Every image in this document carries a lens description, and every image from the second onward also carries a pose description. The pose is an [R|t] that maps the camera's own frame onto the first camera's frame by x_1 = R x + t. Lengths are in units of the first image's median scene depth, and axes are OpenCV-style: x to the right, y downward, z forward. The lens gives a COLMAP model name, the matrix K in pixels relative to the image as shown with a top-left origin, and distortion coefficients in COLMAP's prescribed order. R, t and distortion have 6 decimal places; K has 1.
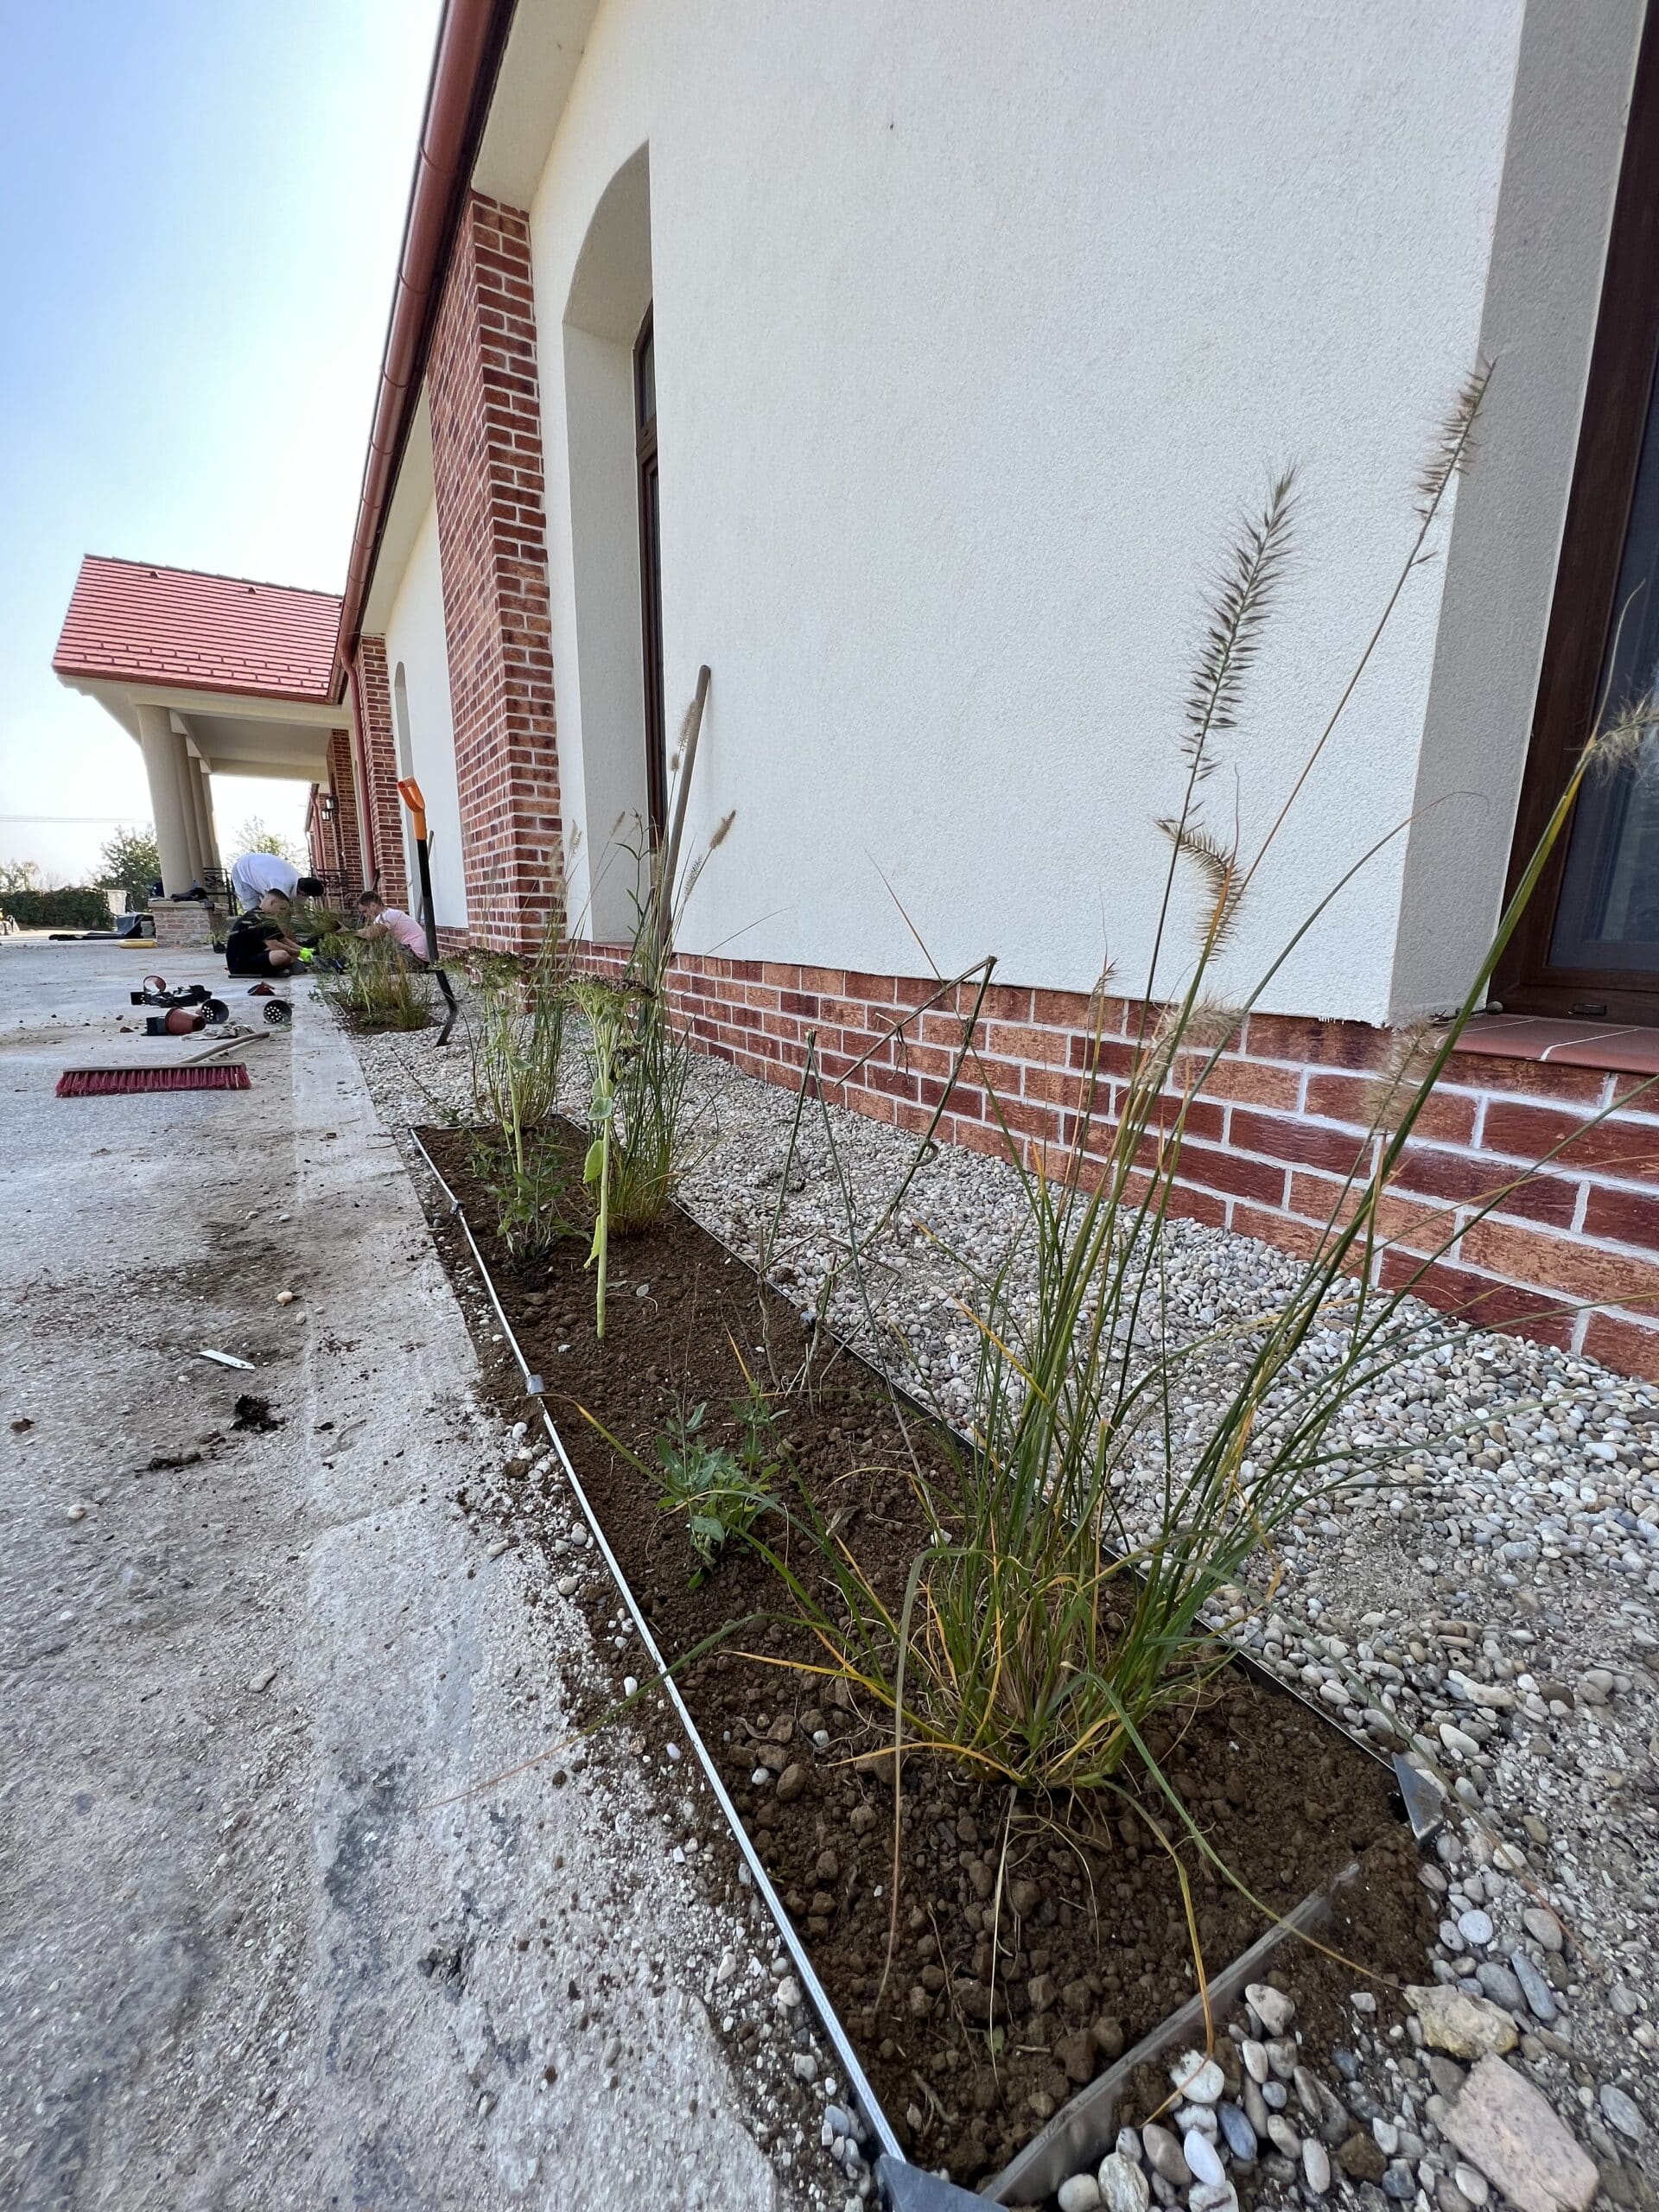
lens RADIAL K [[890.3, 0, 829.5], [0, 890.3, 1106.0], [0, 0, 1]] dist [0.000241, 0.000114]
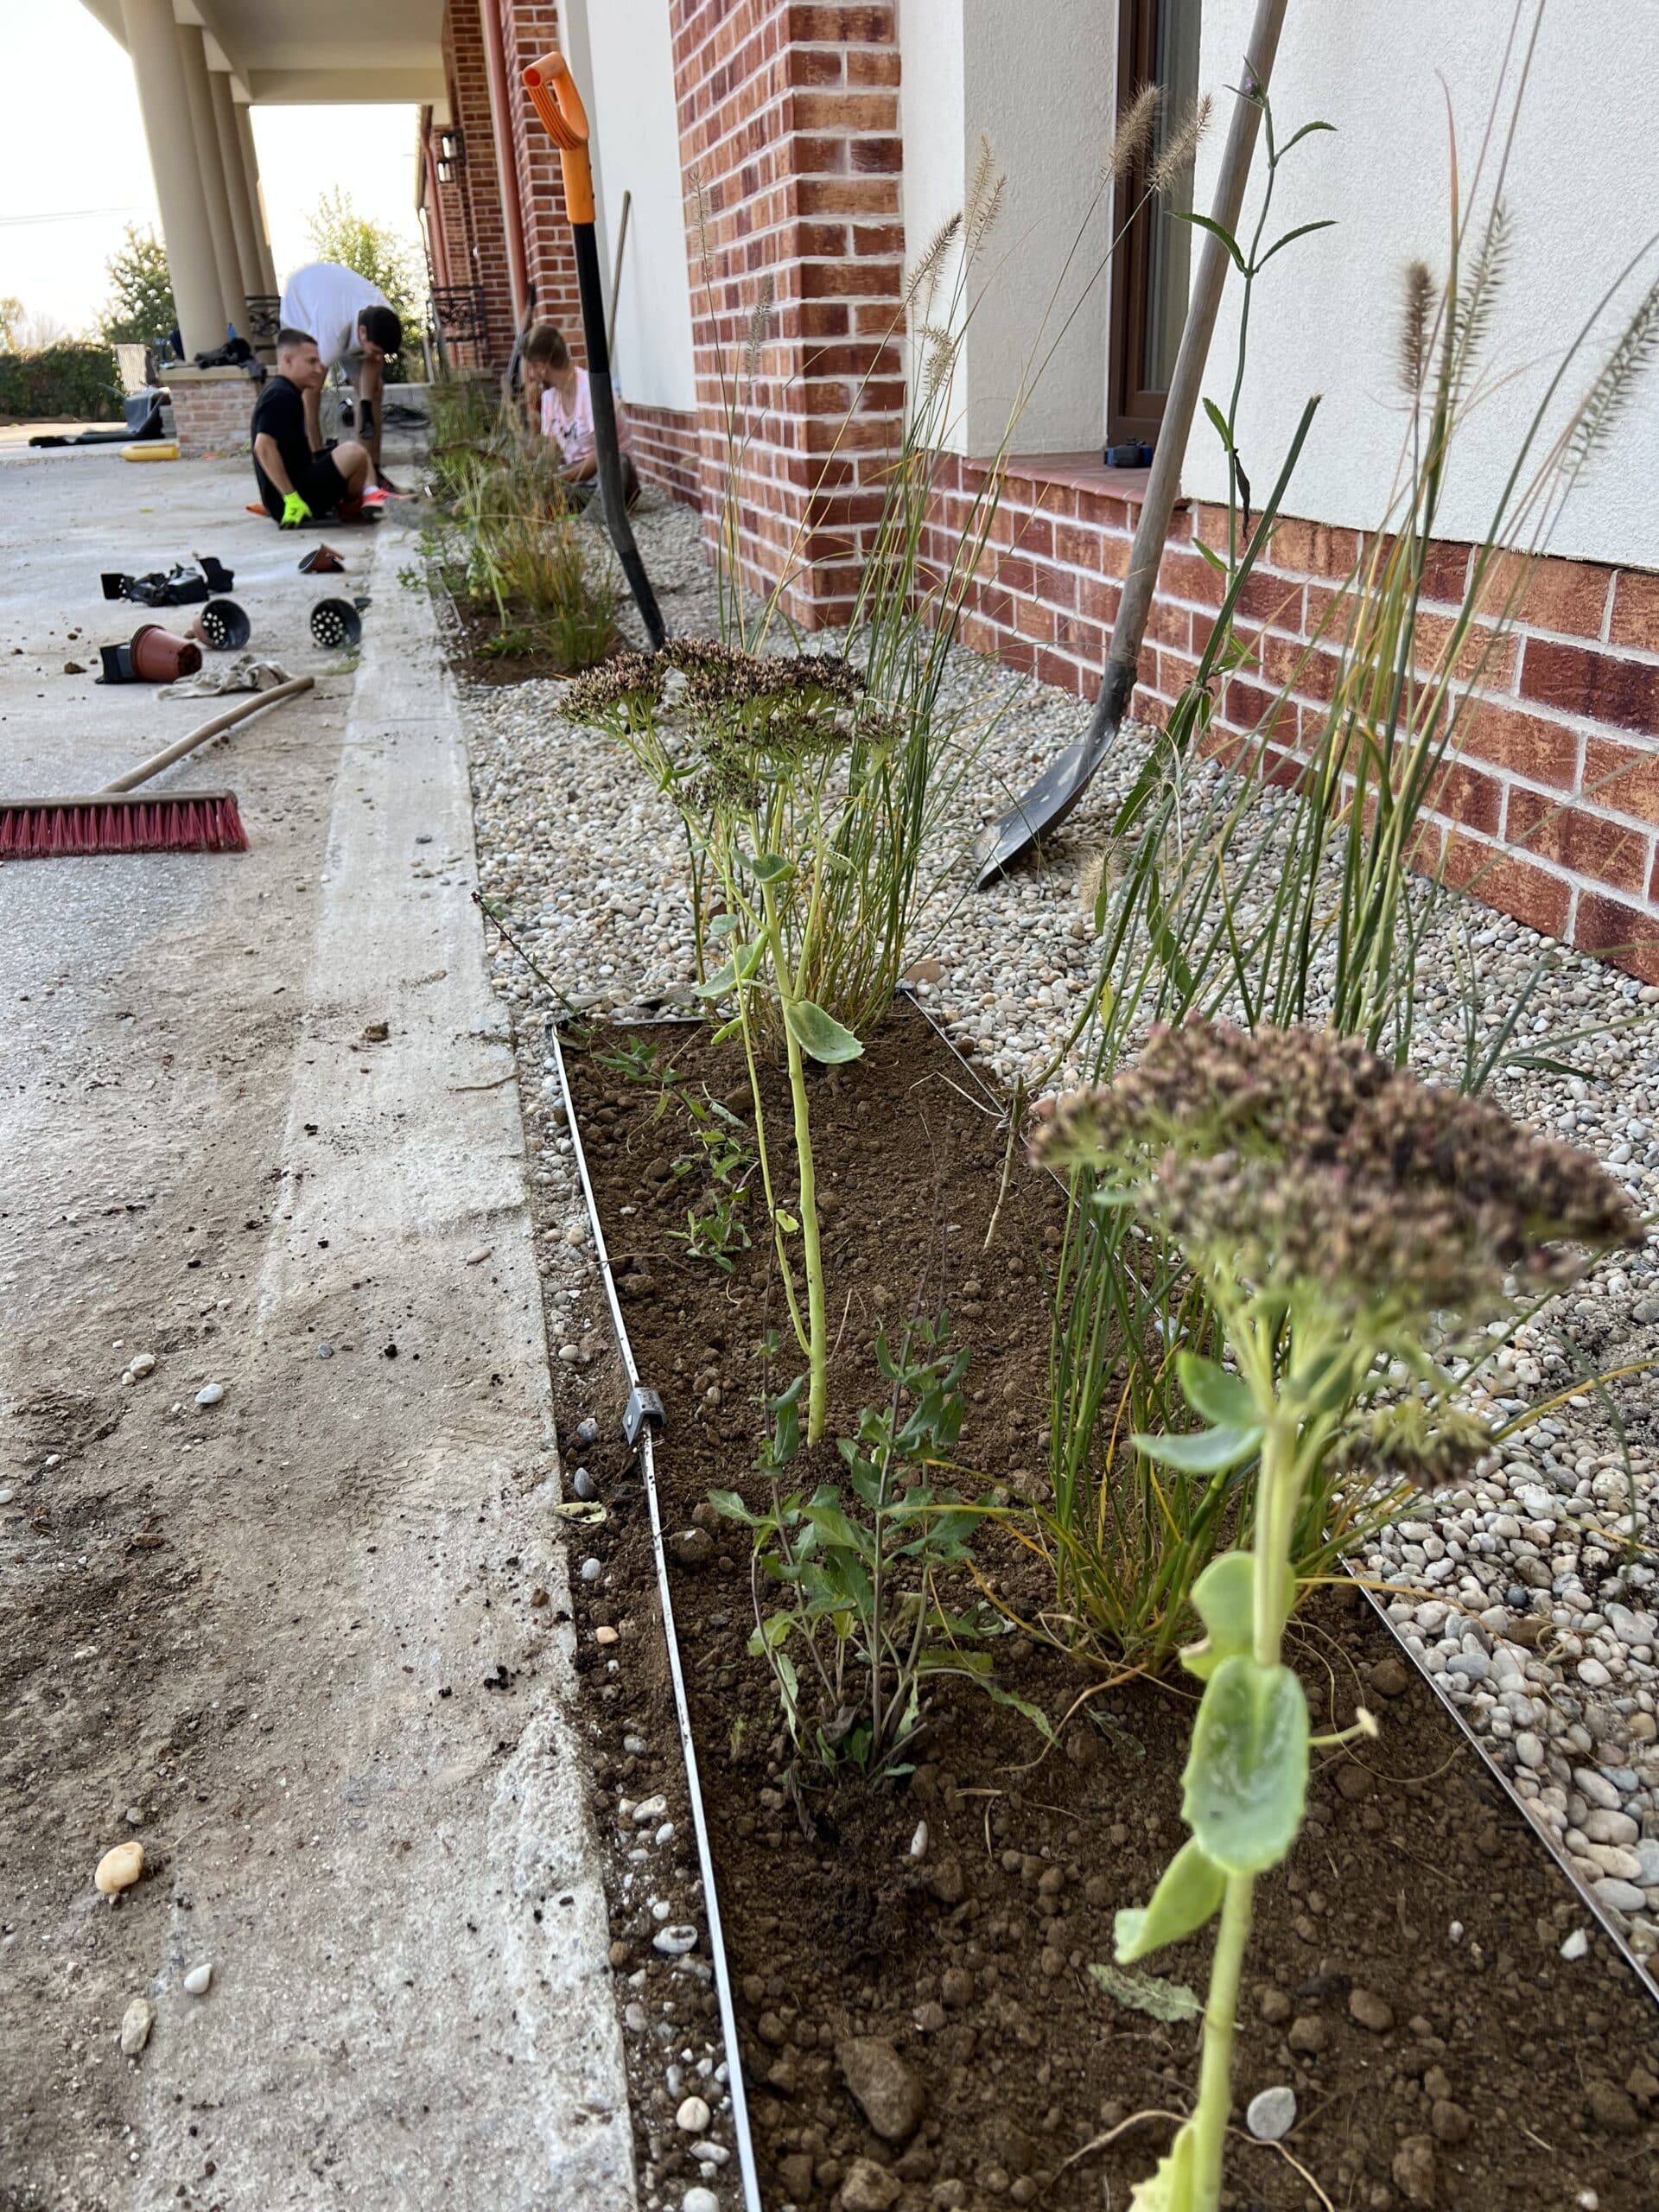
lens RADIAL K [[1636.9, 0, 829.5], [0, 1636.9, 1106.0], [0, 0, 1]] dist [0.044333, -0.053659]
pose [[0.951708, 0.086317, -0.294621, -0.072123], [-0.017959, 0.973671, 0.227249, -0.061949], [0.306479, -0.210984, 0.928201, 0.192400]]
